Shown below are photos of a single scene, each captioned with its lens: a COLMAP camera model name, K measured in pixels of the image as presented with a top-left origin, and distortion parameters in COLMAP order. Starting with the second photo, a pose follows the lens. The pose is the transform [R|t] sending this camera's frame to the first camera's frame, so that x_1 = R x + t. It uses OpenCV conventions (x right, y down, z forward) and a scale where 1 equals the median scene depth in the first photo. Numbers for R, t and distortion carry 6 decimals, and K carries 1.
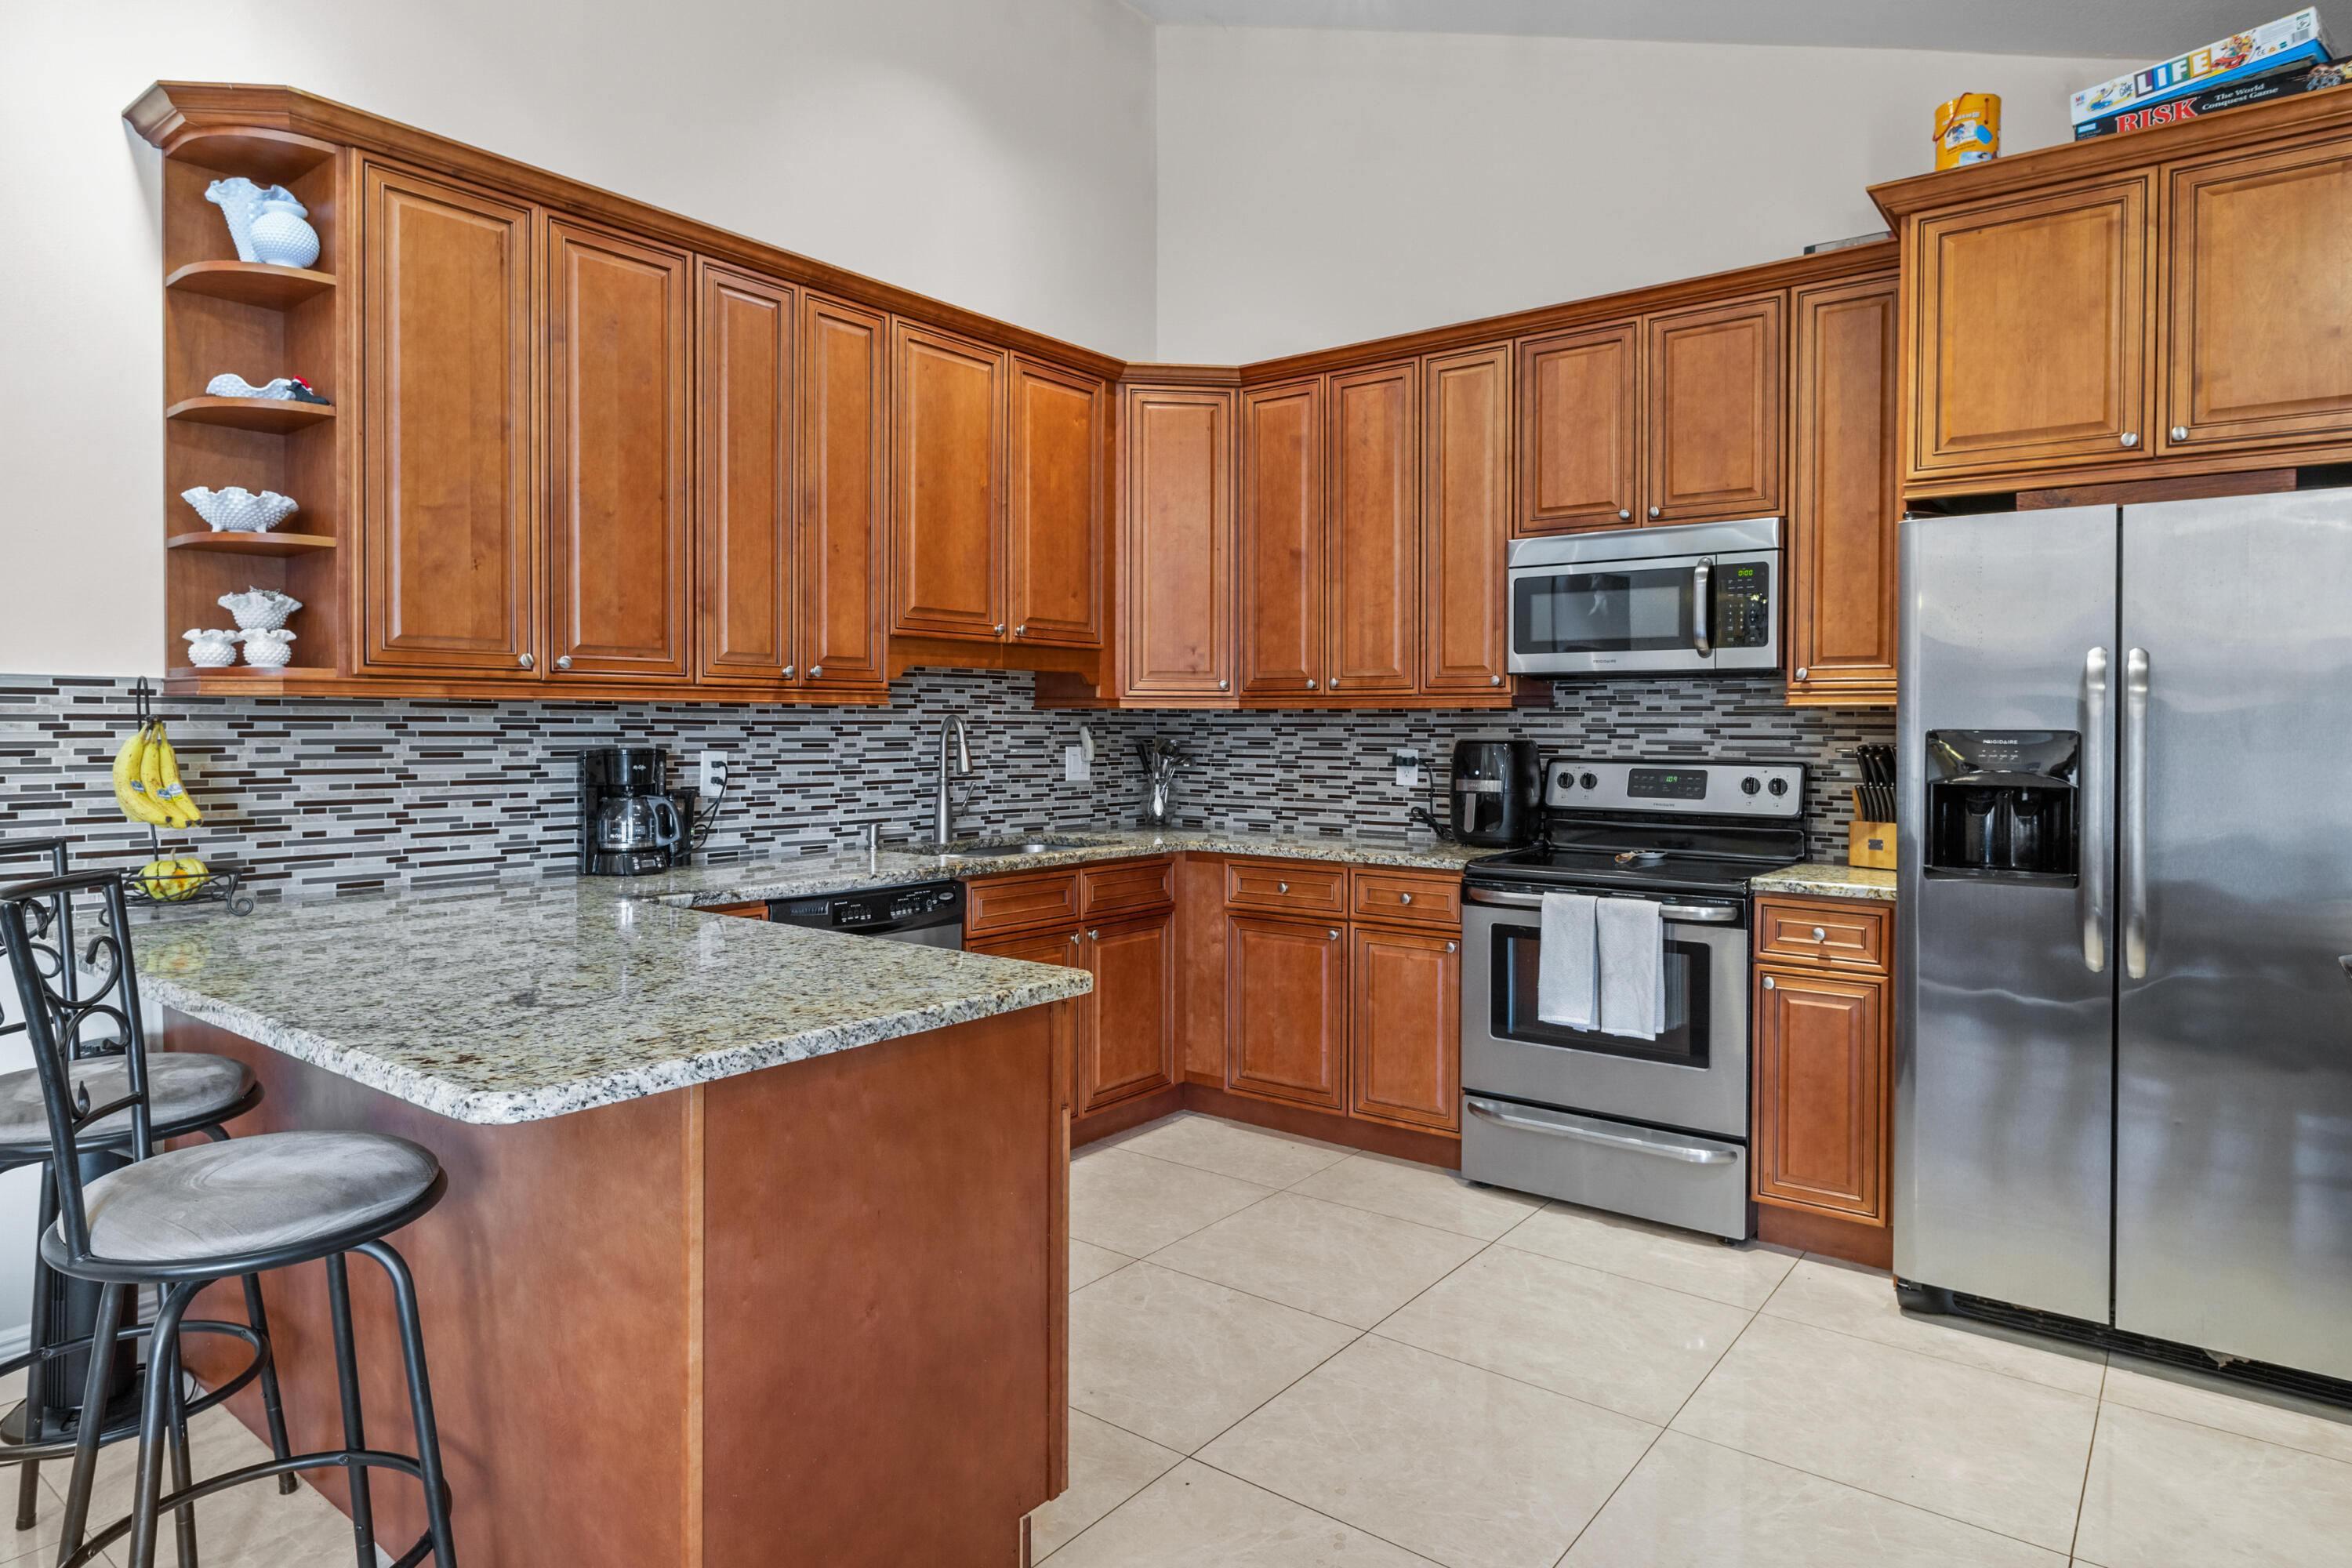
lens RADIAL K [[1352.4, 0, 1184.6], [0, 1352.4, 752.1], [0, 0, 1]] dist [-0.004020, -0.005493]
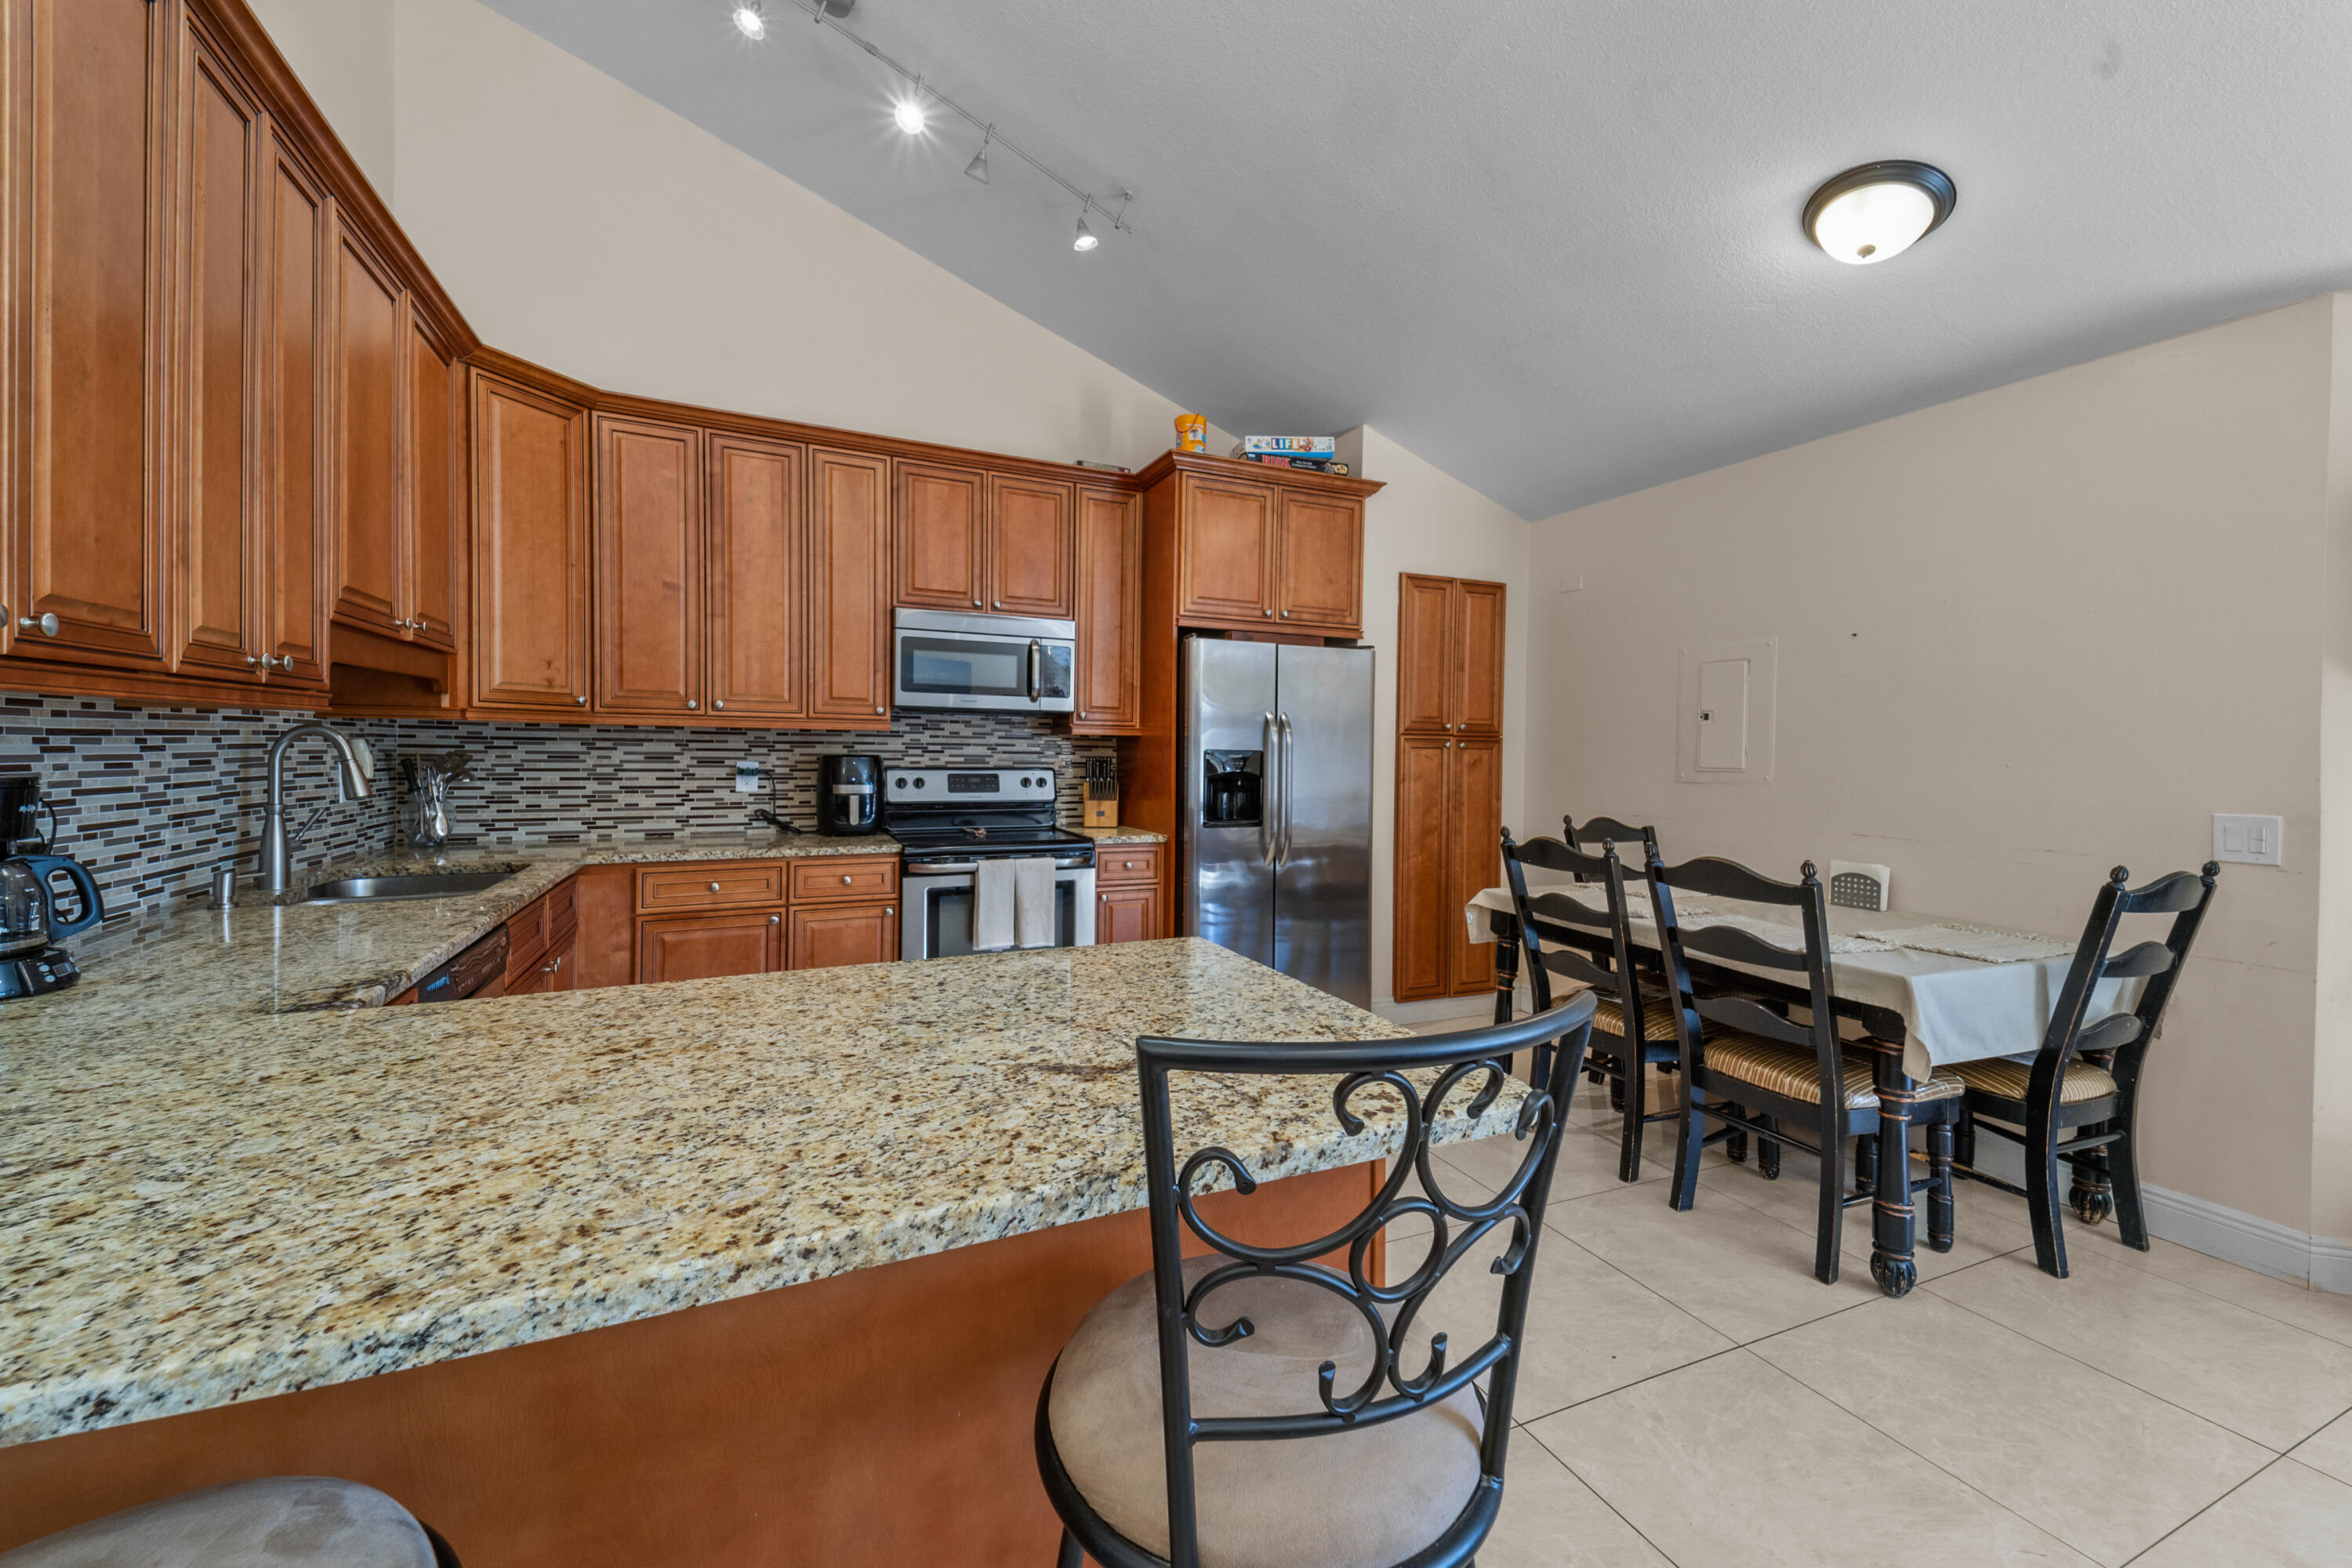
lens RADIAL K [[926.6, 0, 1180.9], [0, 926.6, 769.0], [0, 0, 1]] dist [0.076983, -0.035135]
pose [[0.462902, -0.017480, 0.886237, -0.454647], [0.006302, 0.999845, 0.016429, -0.007918], [-0.886387, -0.002020, 0.462940, 0.306450]]
